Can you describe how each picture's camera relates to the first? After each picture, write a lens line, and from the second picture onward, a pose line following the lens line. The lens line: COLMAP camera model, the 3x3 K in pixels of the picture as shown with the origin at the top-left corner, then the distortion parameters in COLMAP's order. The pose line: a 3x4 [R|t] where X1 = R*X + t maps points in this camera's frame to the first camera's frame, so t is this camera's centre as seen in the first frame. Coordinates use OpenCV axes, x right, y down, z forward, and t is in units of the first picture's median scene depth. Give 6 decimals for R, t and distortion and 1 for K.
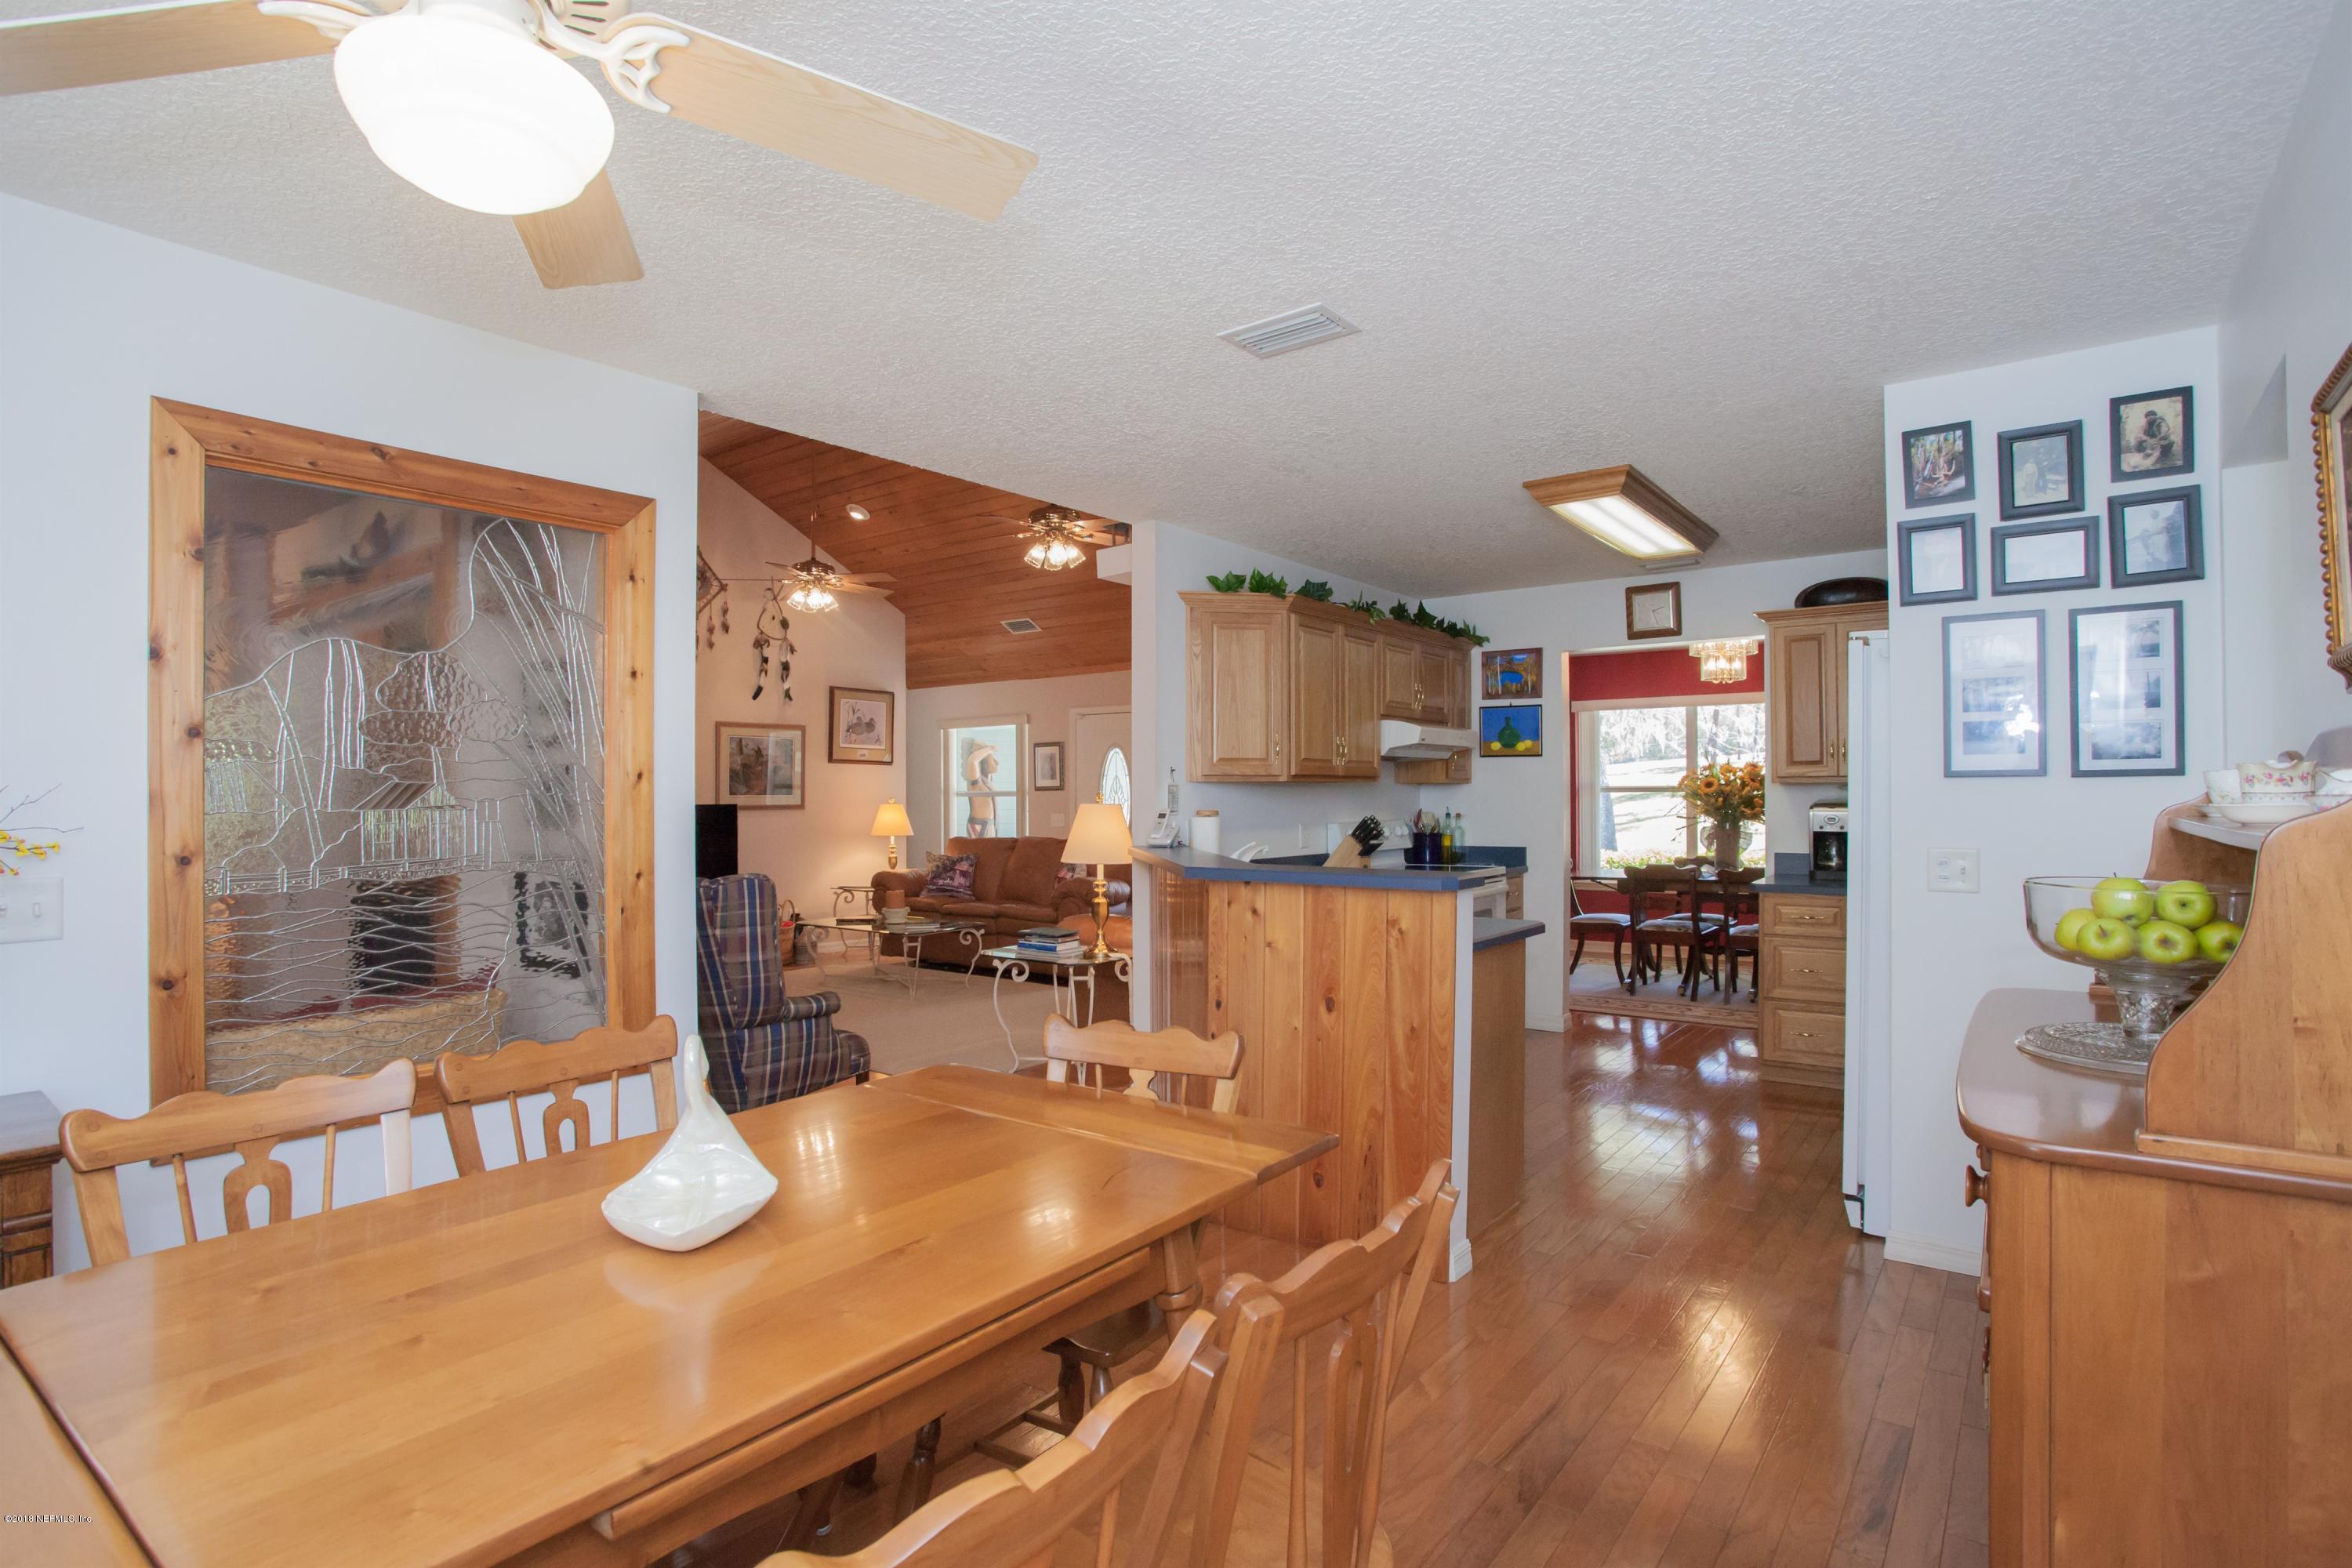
lens RADIAL K [[1195.4, 0, 1177.4], [0, 1195.4, 776.8], [0, 0, 1]] dist [-0.059256, 0.009033]
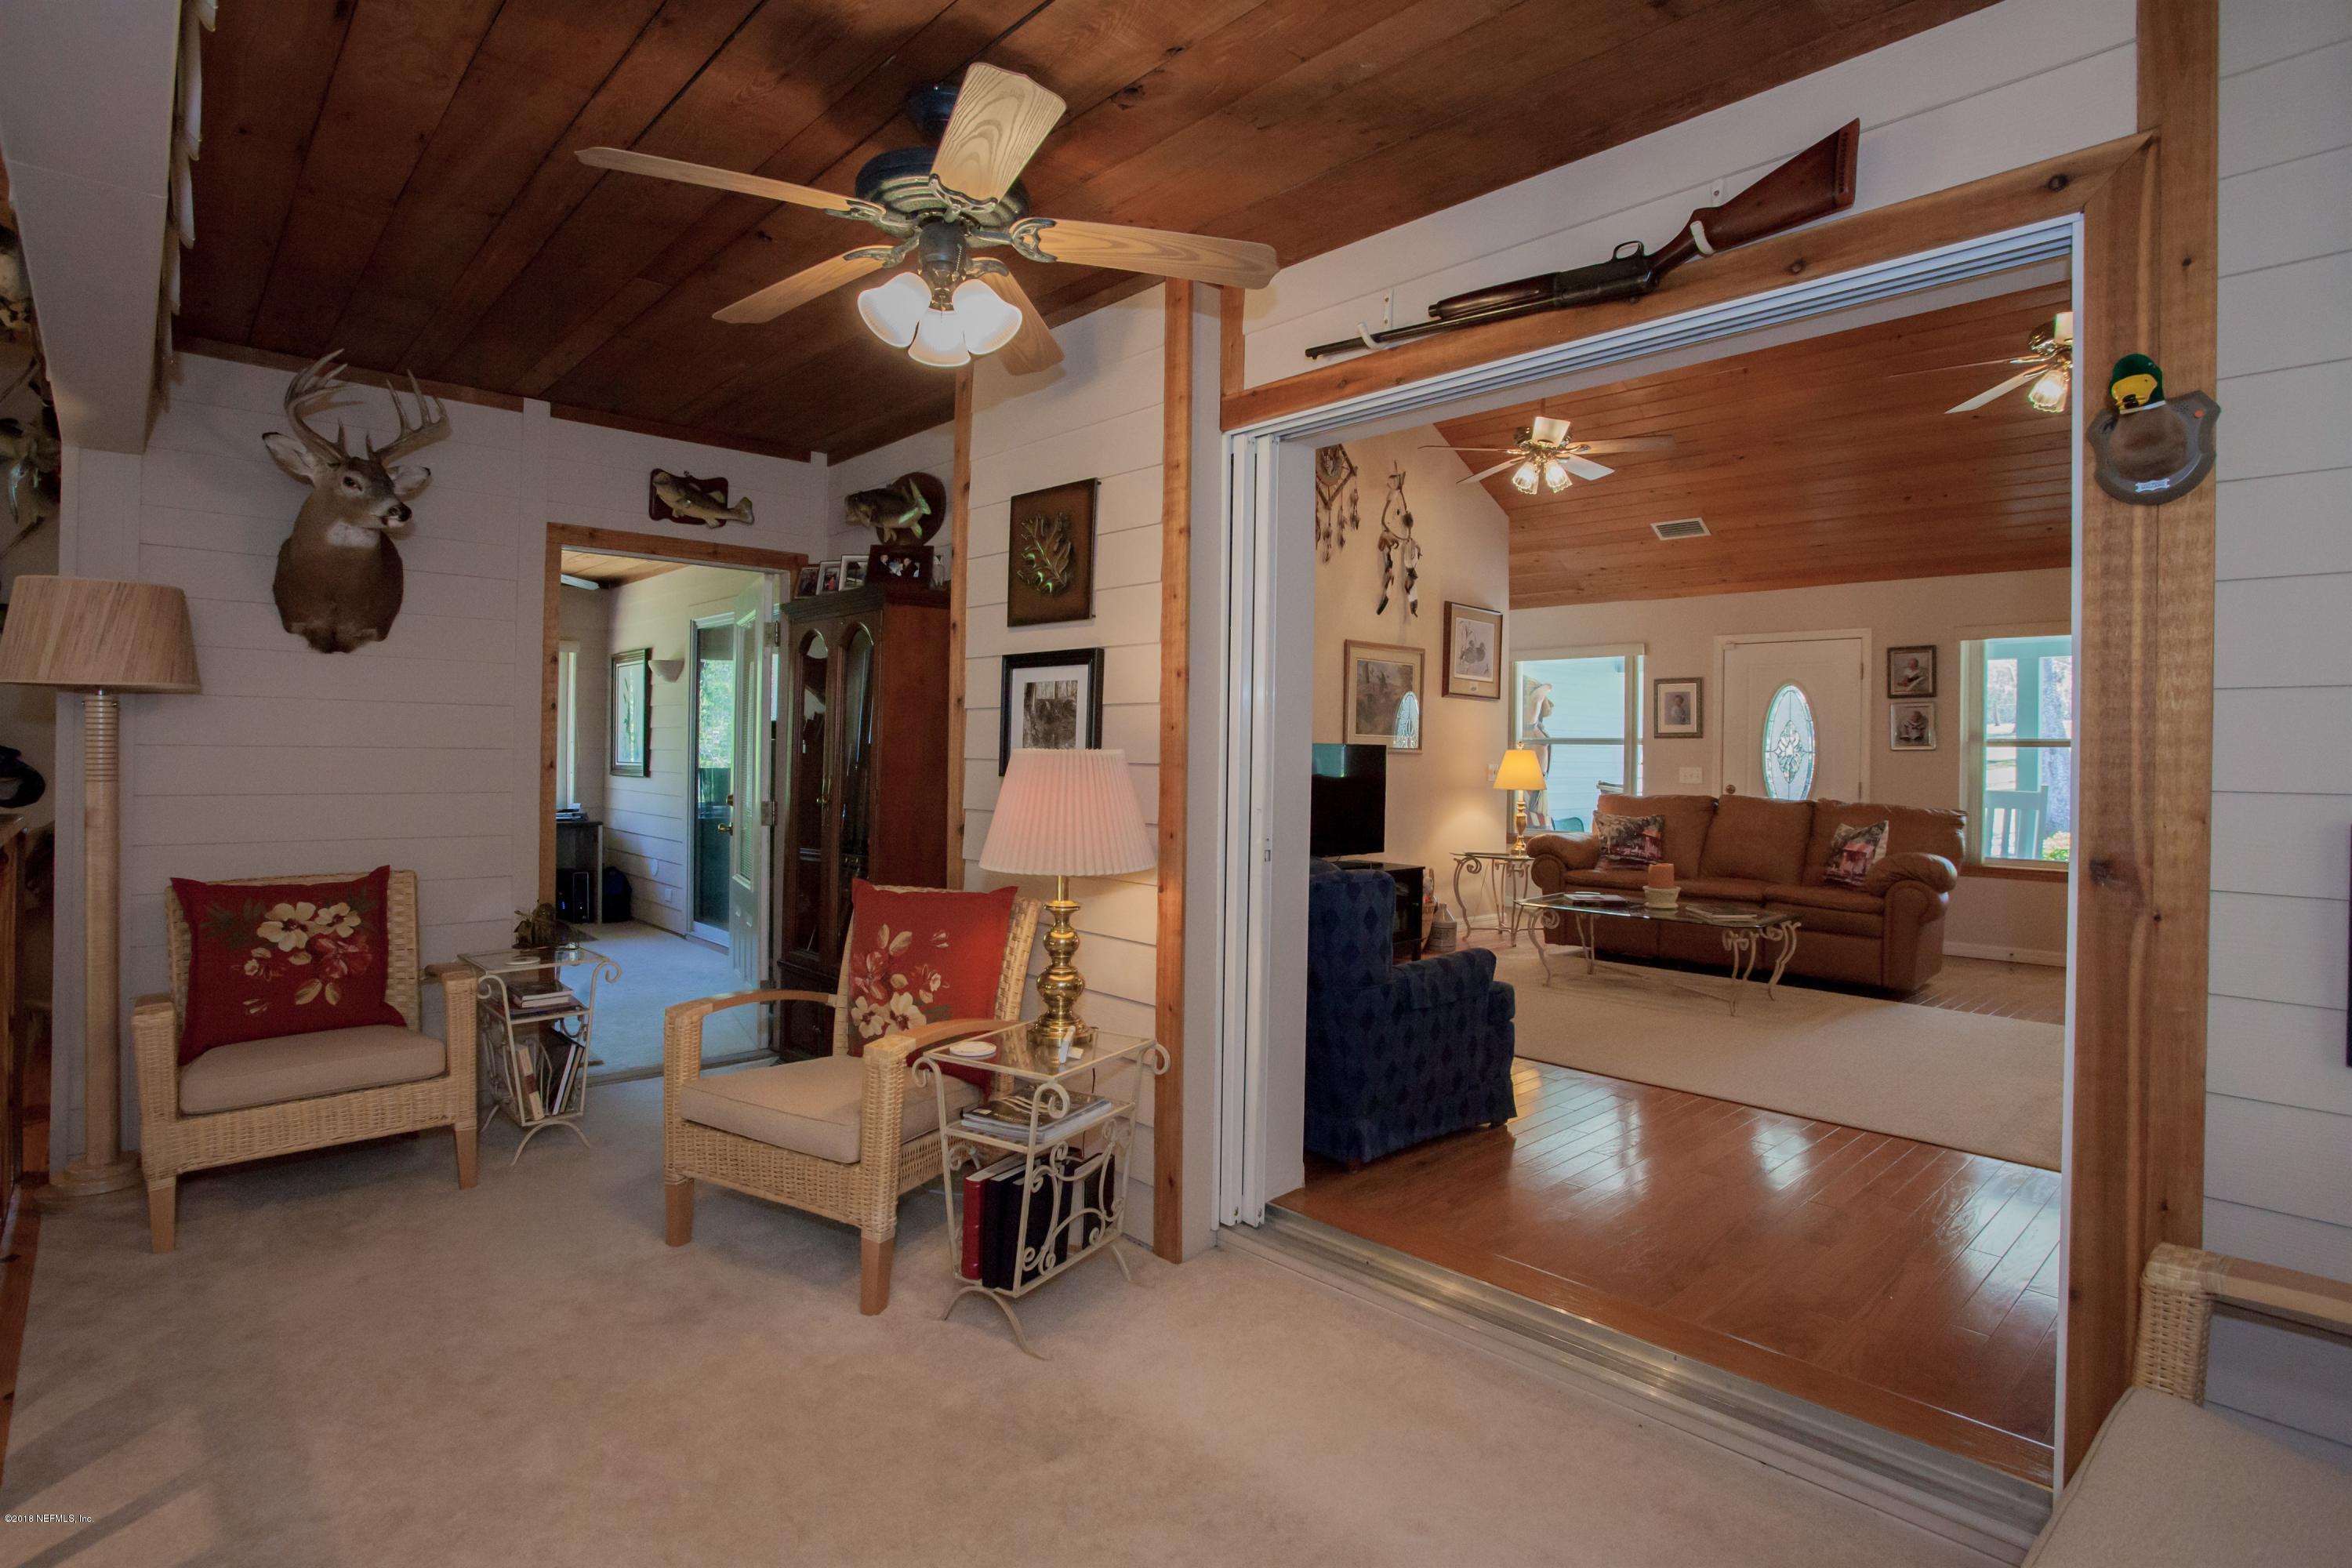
lens RADIAL K [[1195.4, 0, 1182.5], [0, 1195.4, 750.4], [0, 0, 1]] dist [-0.059256, 0.009033]
pose [[0.989136, 0.019997, -0.145637, -0.359247], [-0.017845, 0.999712, 0.016069, 0.014722], [0.145916, -0.013296, 0.989208, 0.189301]]
